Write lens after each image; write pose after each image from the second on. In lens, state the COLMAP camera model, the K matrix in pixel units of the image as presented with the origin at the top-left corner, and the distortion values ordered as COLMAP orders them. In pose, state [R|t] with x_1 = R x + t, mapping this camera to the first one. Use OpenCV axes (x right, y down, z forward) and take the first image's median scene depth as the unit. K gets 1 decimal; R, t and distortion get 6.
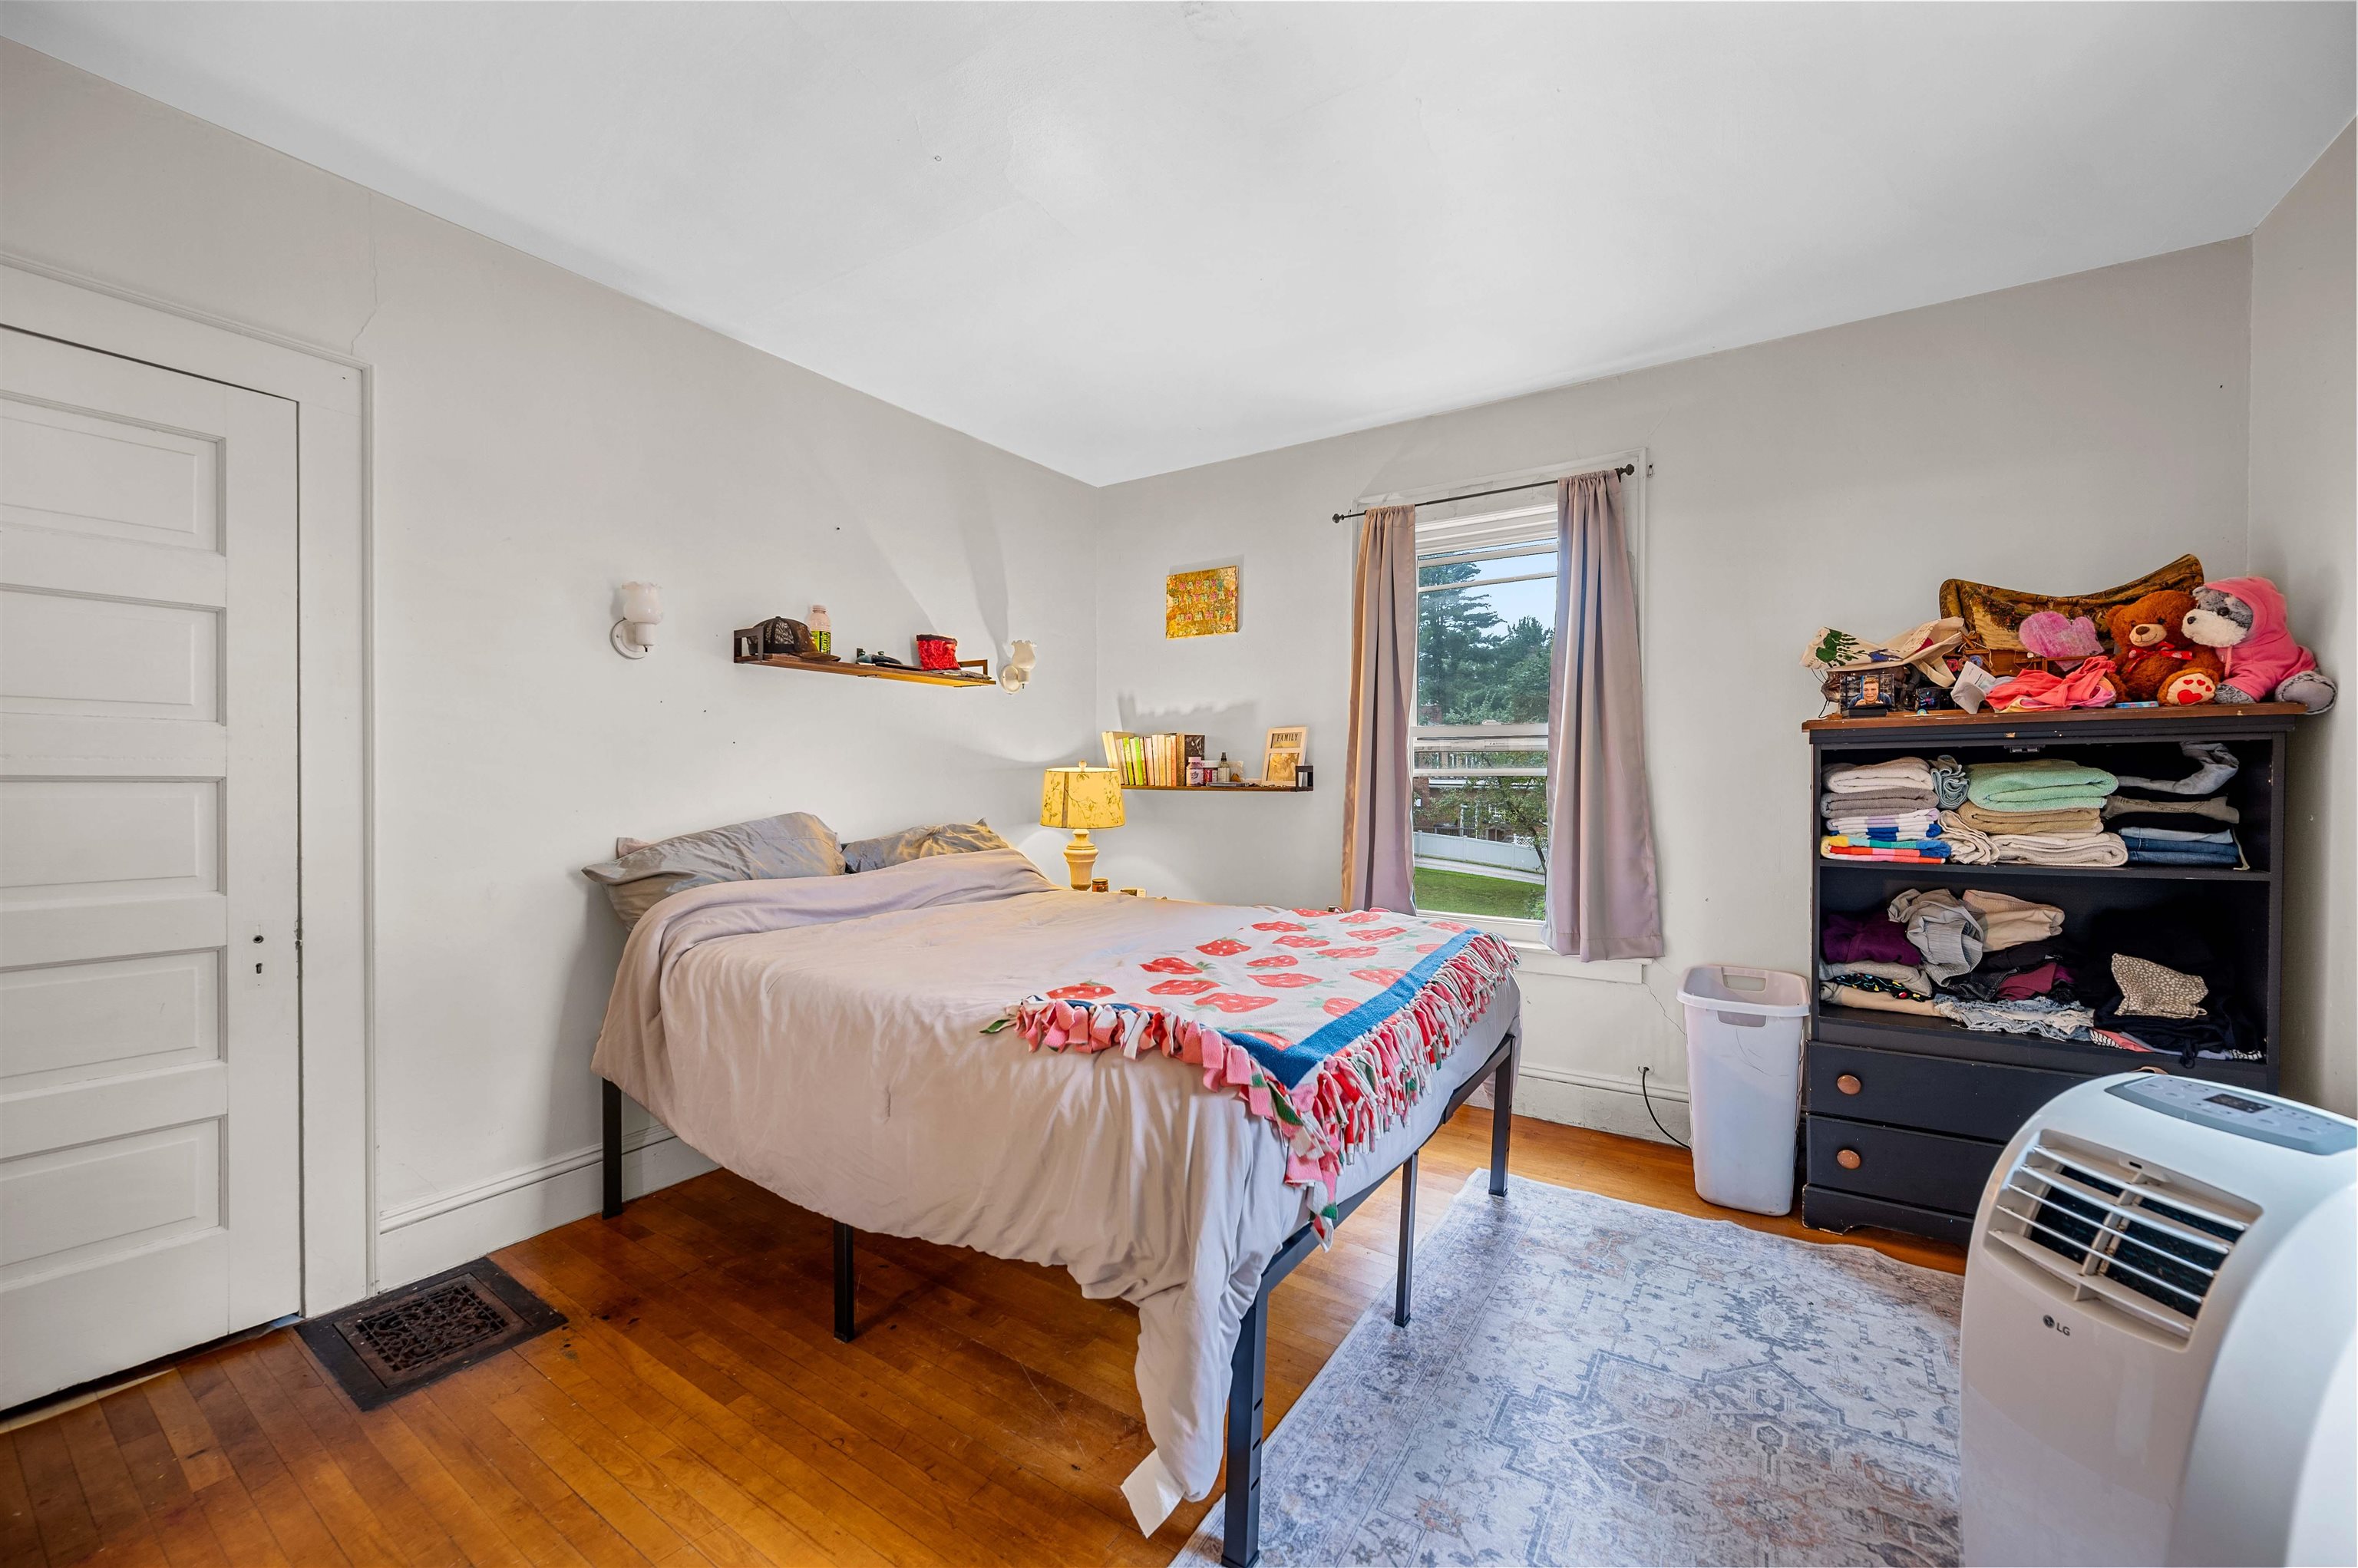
lens RADIAL K [[928.7, 0, 1176.2], [0, 928.7, 791.1], [0, 0, 1]] dist [-0.000935, 0.000109]
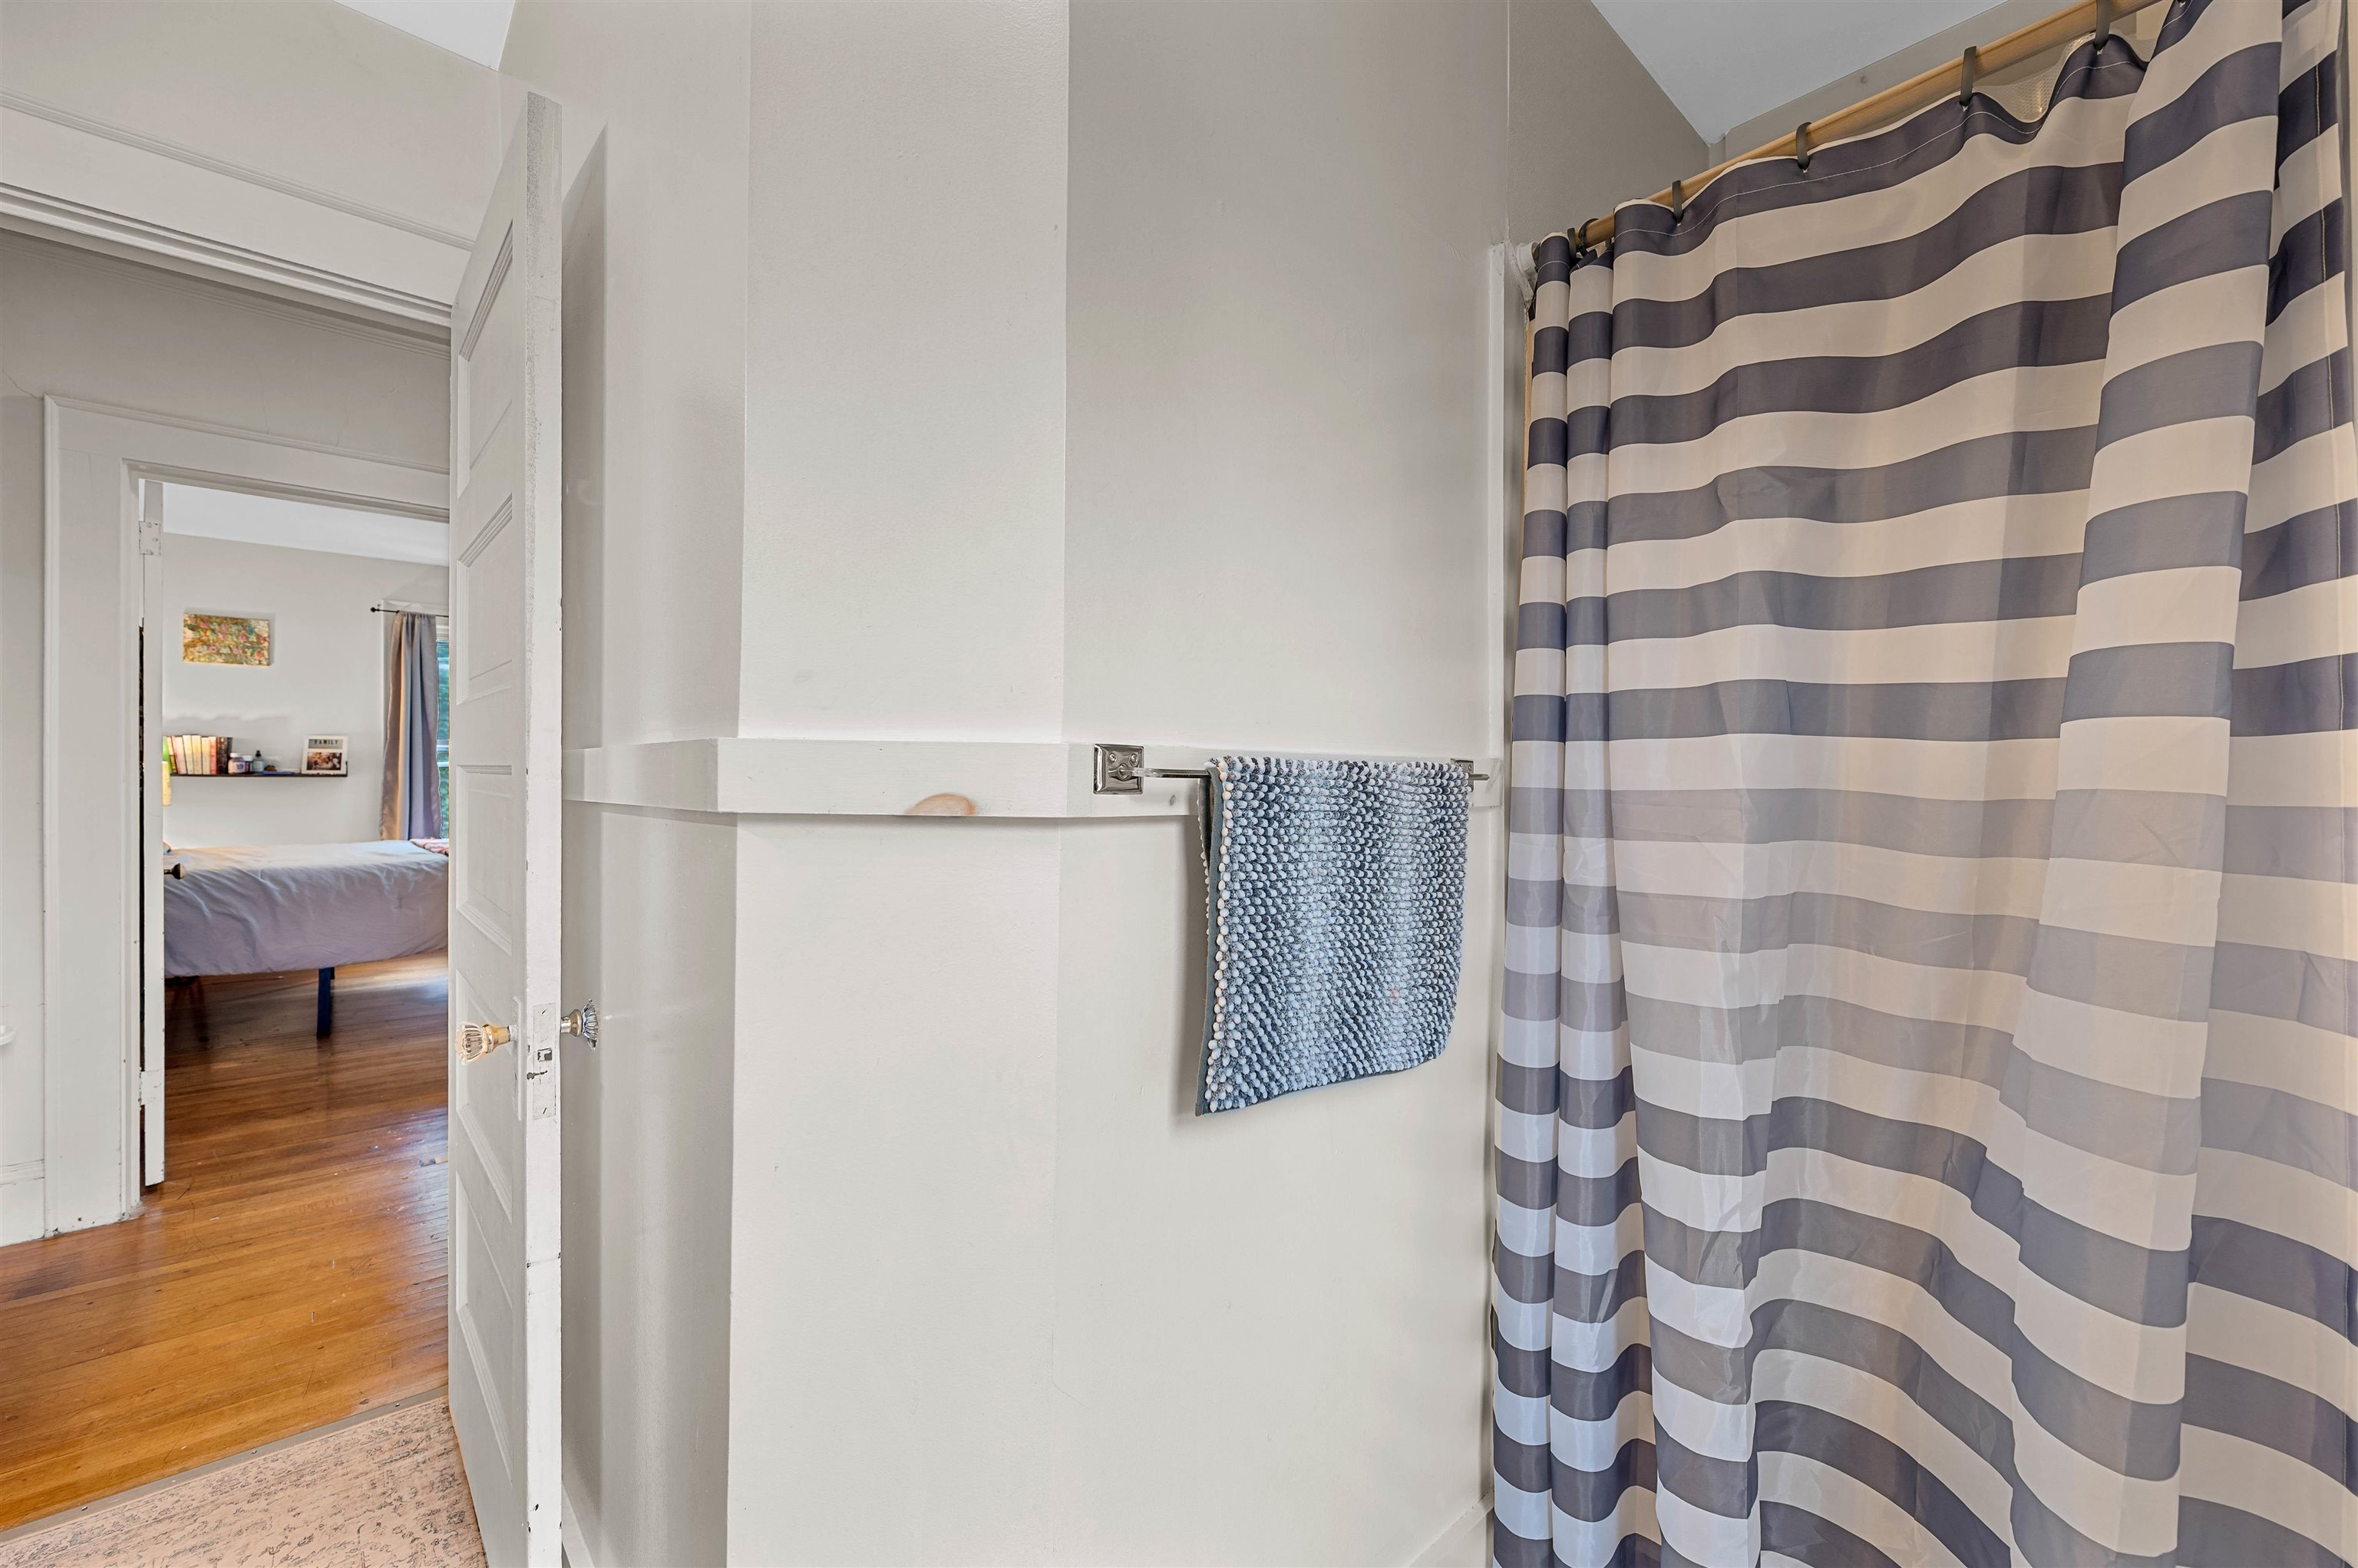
lens RADIAL K [[928.7, 0, 1167.0], [0, 928.7, 776.7], [0, 0, 1]] dist [-0.000935, 0.000109]
pose [[0.254369, -0.004325, 0.967098, -1.590213], [0.008368, 0.999962, 0.002271, 0.011941], [-0.967071, 0.007515, 0.254396, -1.155525]]
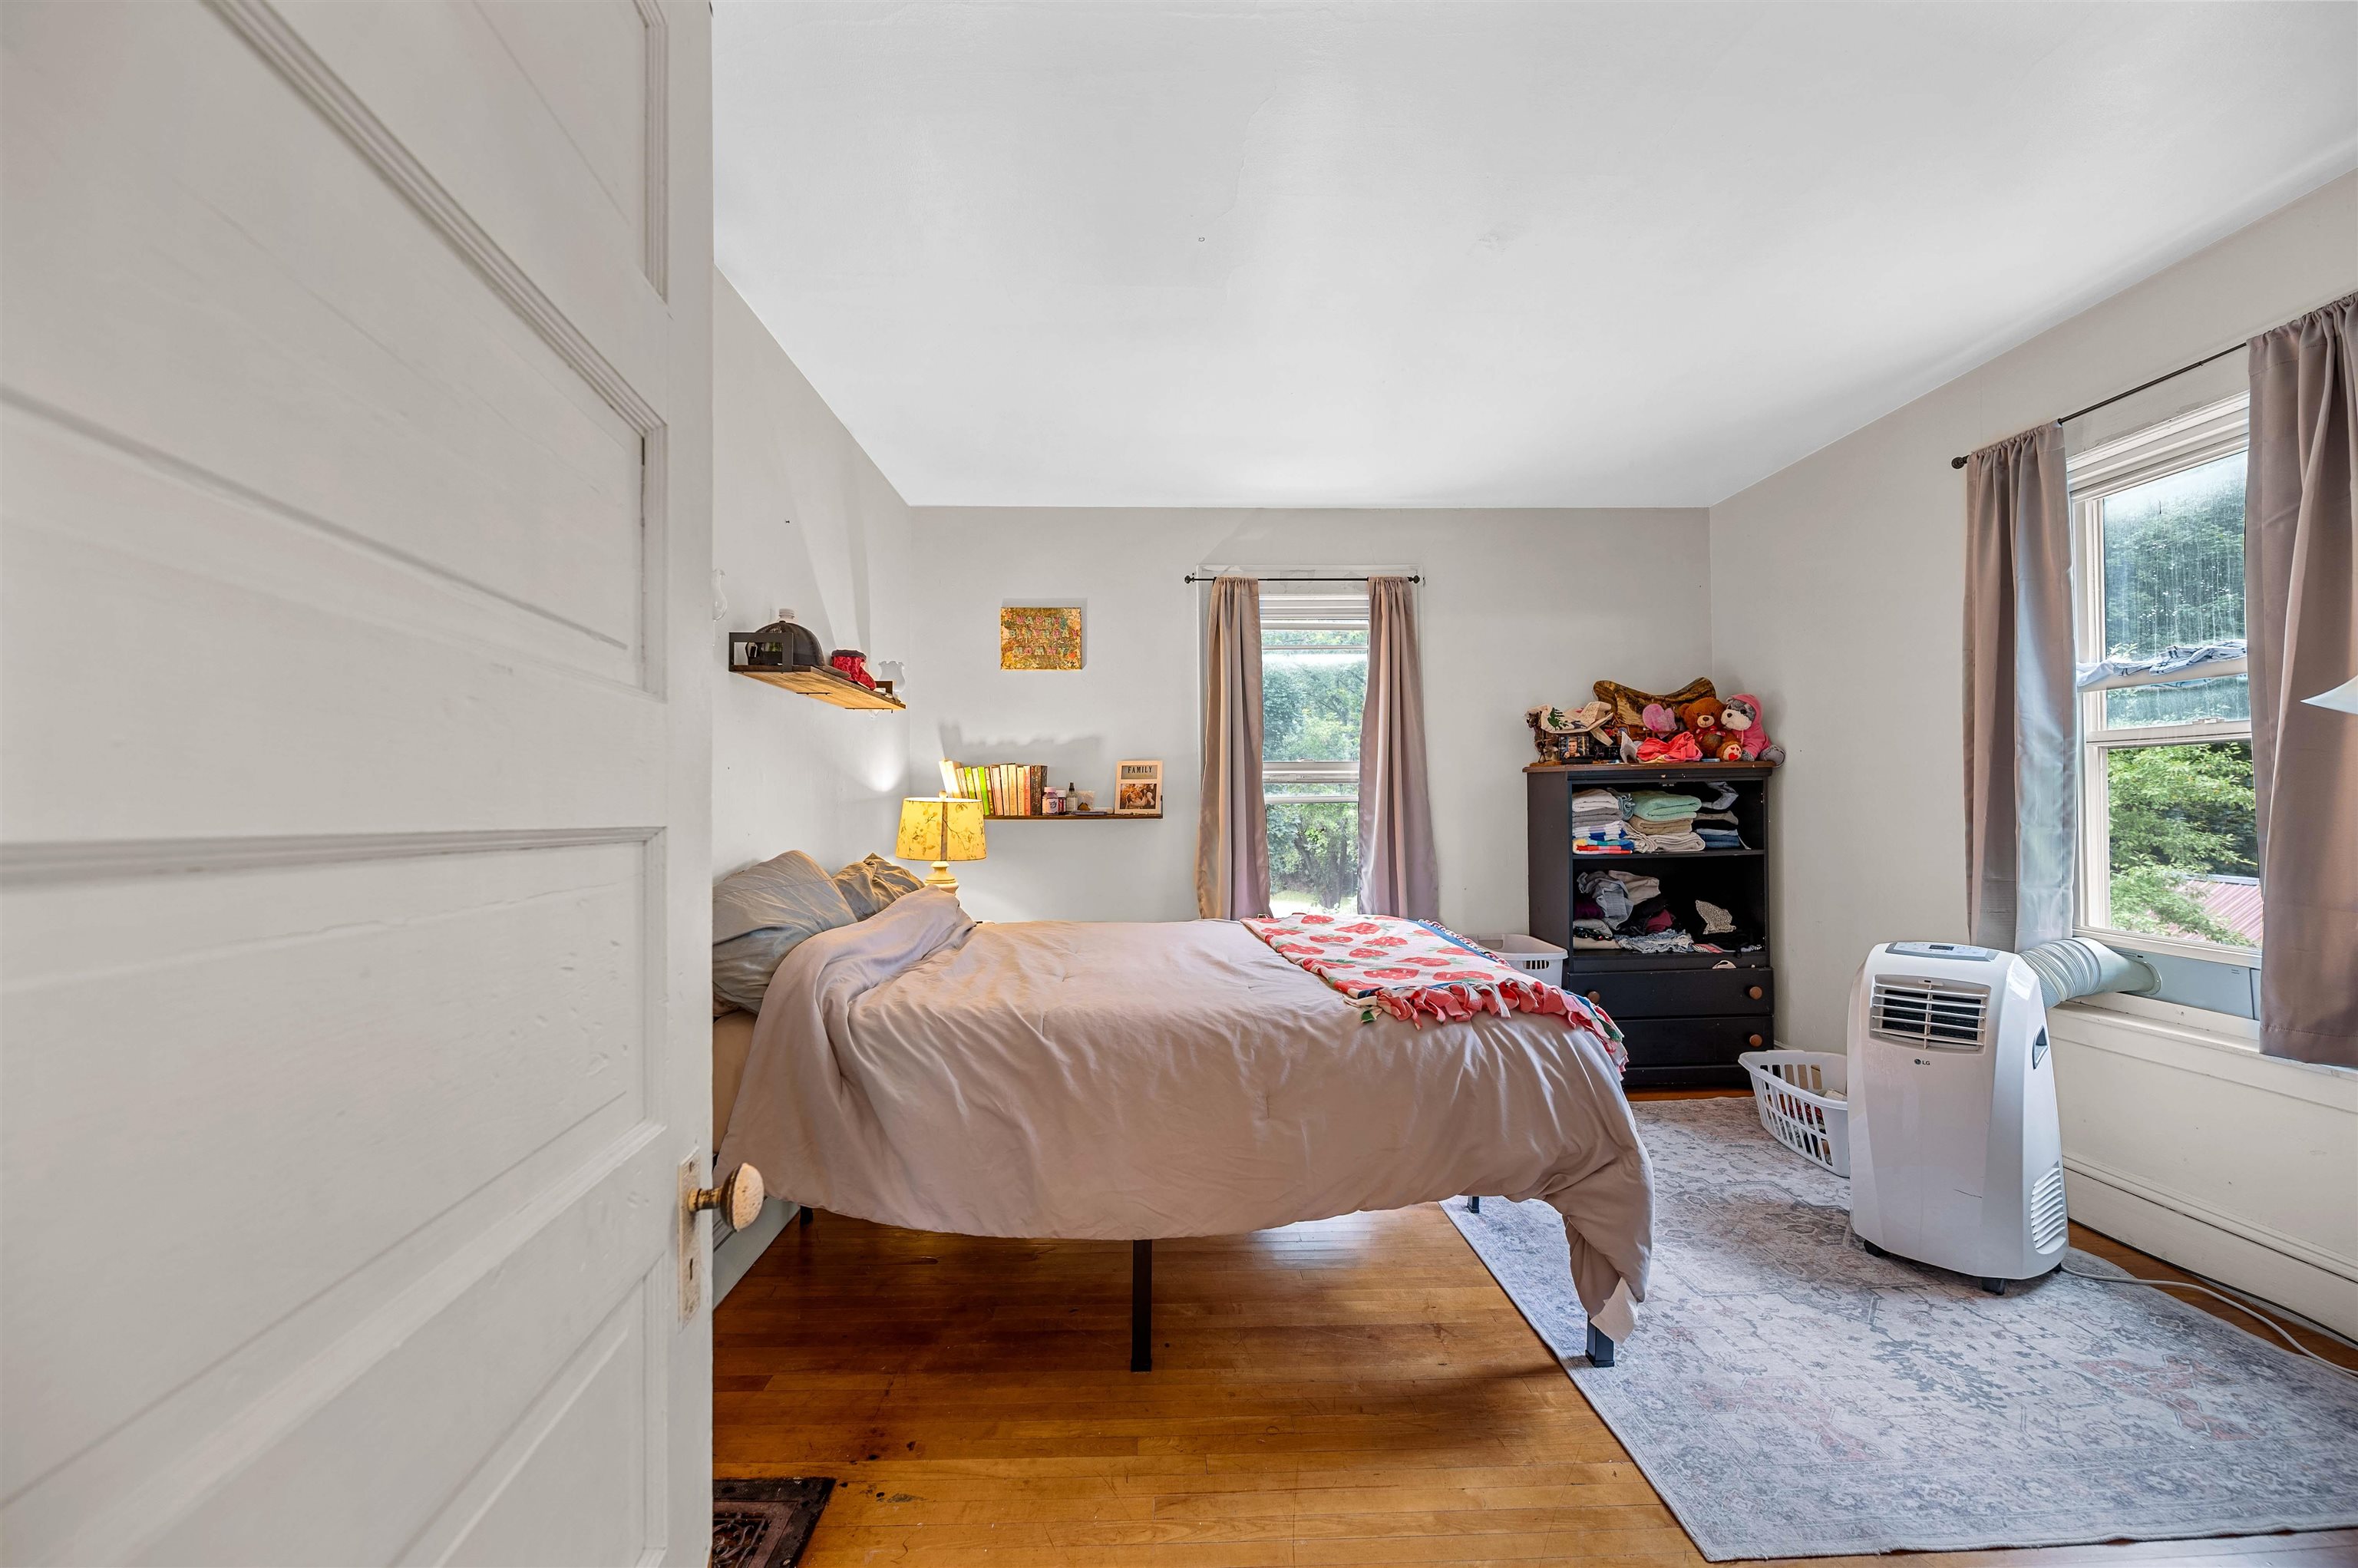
lens RADIAL K [[928.7, 0, 1184.6], [0, 928.7, 792.1], [0, 0, 1]] dist [-0.000935, 0.000109]
pose [[0.810542, 0.000276, 0.585680, -0.757747], [0.018041, 0.999514, -0.025438, -0.003365], [-0.585402, 0.031185, 0.810143, 0.122707]]
